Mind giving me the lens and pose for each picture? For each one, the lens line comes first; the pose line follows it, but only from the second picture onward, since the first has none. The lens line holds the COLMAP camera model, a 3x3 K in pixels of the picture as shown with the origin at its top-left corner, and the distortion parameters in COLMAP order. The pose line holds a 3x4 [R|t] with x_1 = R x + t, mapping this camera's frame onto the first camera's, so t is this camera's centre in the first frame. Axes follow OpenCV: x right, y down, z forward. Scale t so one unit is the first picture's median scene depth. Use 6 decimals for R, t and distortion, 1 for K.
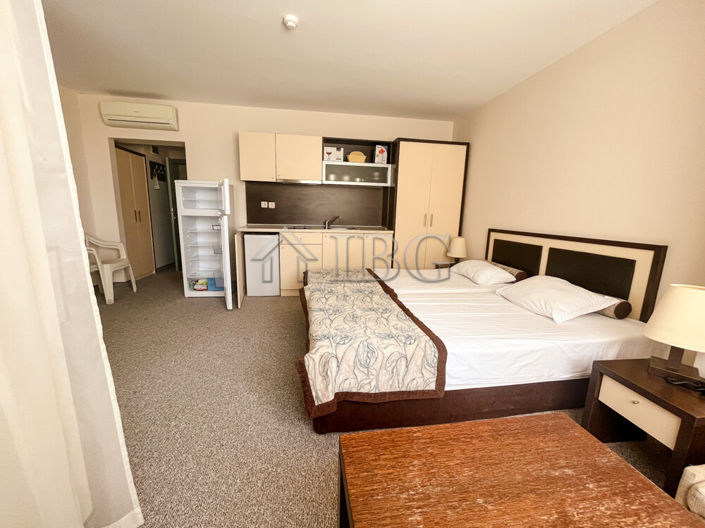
lens RADIAL K [[281.1, 0, 352.6], [0, 281.1, 266.0], [0, 0, 1]] dist [-0.001789, 0.000157]
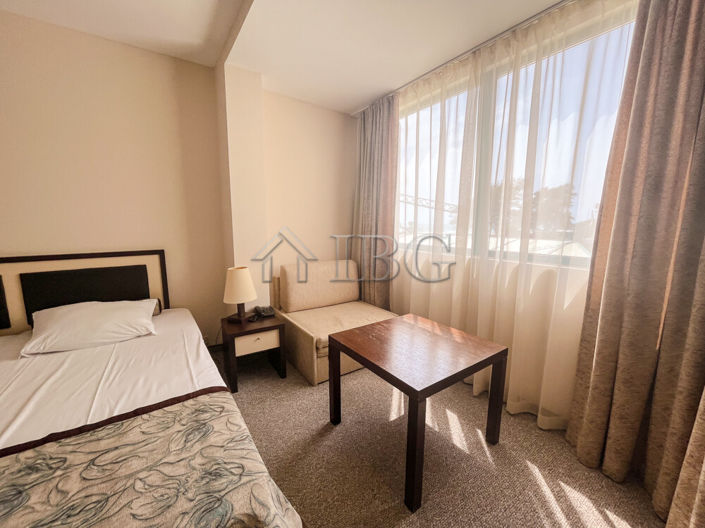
lens RADIAL K [[281.1, 0, 353.8], [0, 281.1, 260.6], [0, 0, 1]] dist [-0.001789, 0.000157]
pose [[-0.441466, -0.144506, 0.885565, -0.469578], [0.152043, 0.960626, 0.232550, -0.190248], [-0.884302, 0.237307, -0.402113, 0.722434]]
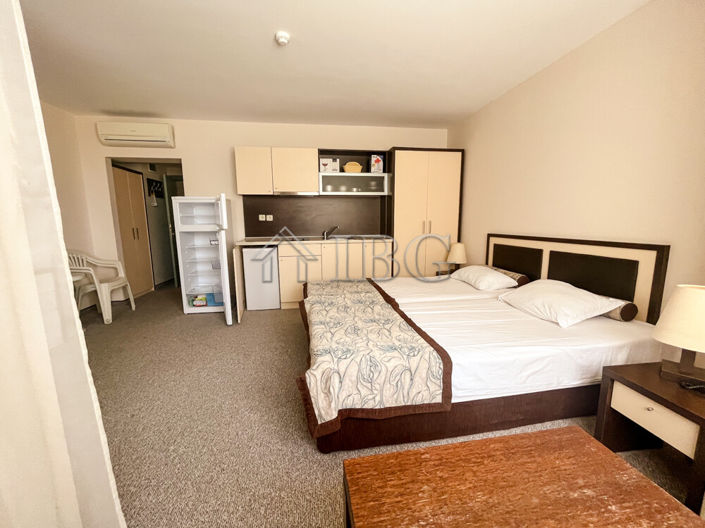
lens RADIAL K [[281.1, 0, 353.4], [0, 281.1, 266.3], [0, 0, 1]] dist [-0.001789, 0.000157]
pose [[0.999326, -0.036662, 0.002052, 0.004186], [0.036708, 0.998864, -0.030378, -0.008390], [-0.000936, 0.030433, 0.999536, 0.015224]]
